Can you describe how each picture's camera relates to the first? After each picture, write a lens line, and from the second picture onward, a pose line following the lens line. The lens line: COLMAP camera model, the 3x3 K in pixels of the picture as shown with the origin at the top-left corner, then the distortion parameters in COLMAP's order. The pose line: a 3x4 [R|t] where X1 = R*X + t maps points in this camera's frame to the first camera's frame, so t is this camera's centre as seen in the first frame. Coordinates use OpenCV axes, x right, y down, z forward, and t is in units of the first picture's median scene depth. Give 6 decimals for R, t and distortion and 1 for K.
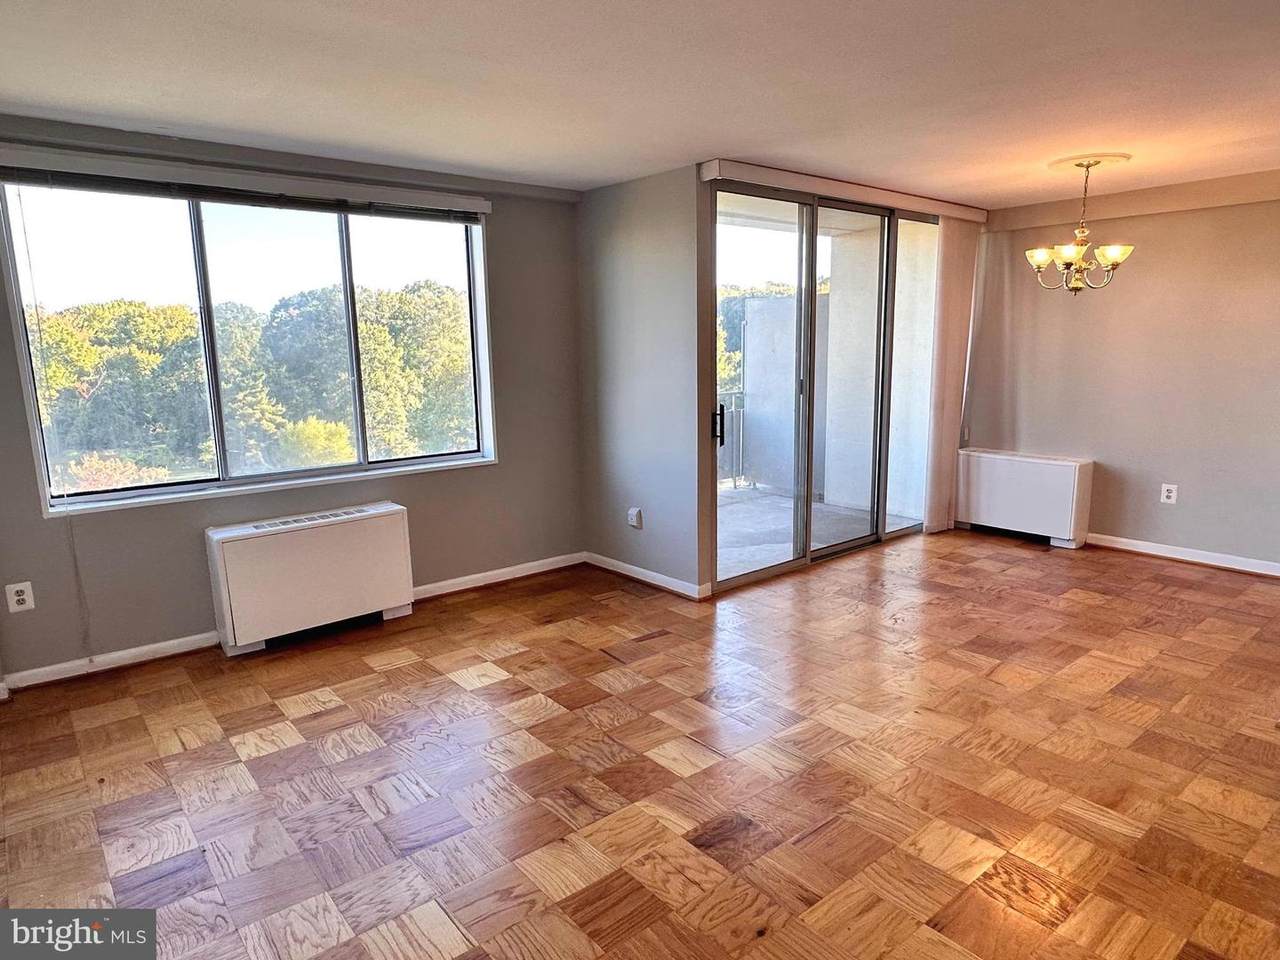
lens RADIAL K [[780.7, 0, 643.6], [0, 780.7, 482.3], [0, 0, 1]] dist [-0.001442, -0.001266]
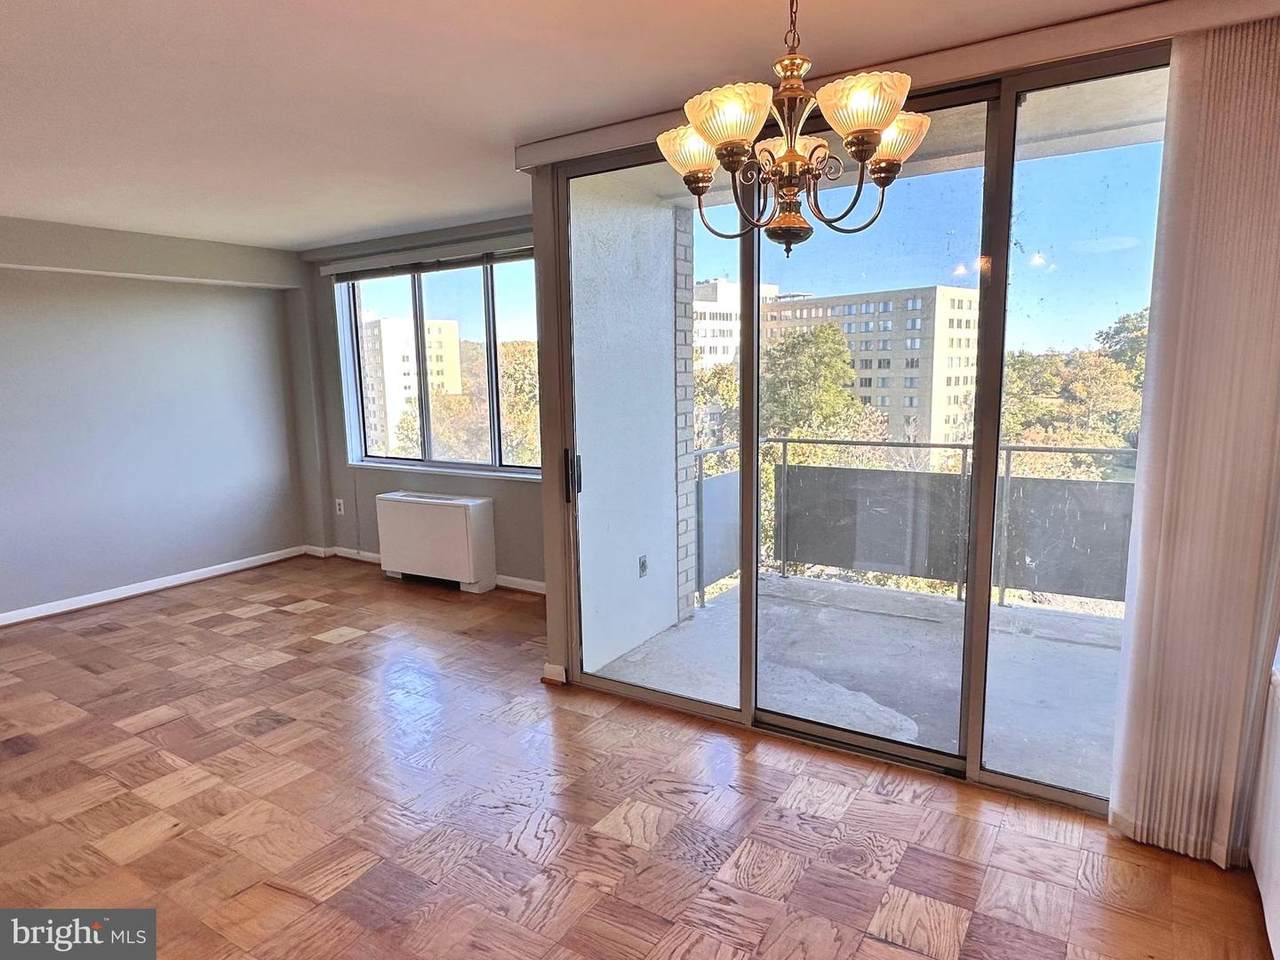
lens RADIAL K [[780.7, 0, 641.1], [0, 780.7, 485.4], [0, 0, 1]] dist [-0.001442, -0.001266]
pose [[0.300412, 0.151777, -0.941656, 1.030659], [-0.152752, 0.982171, 0.109575, -0.191661], [0.941498, 0.110922, 0.318241, 0.976039]]
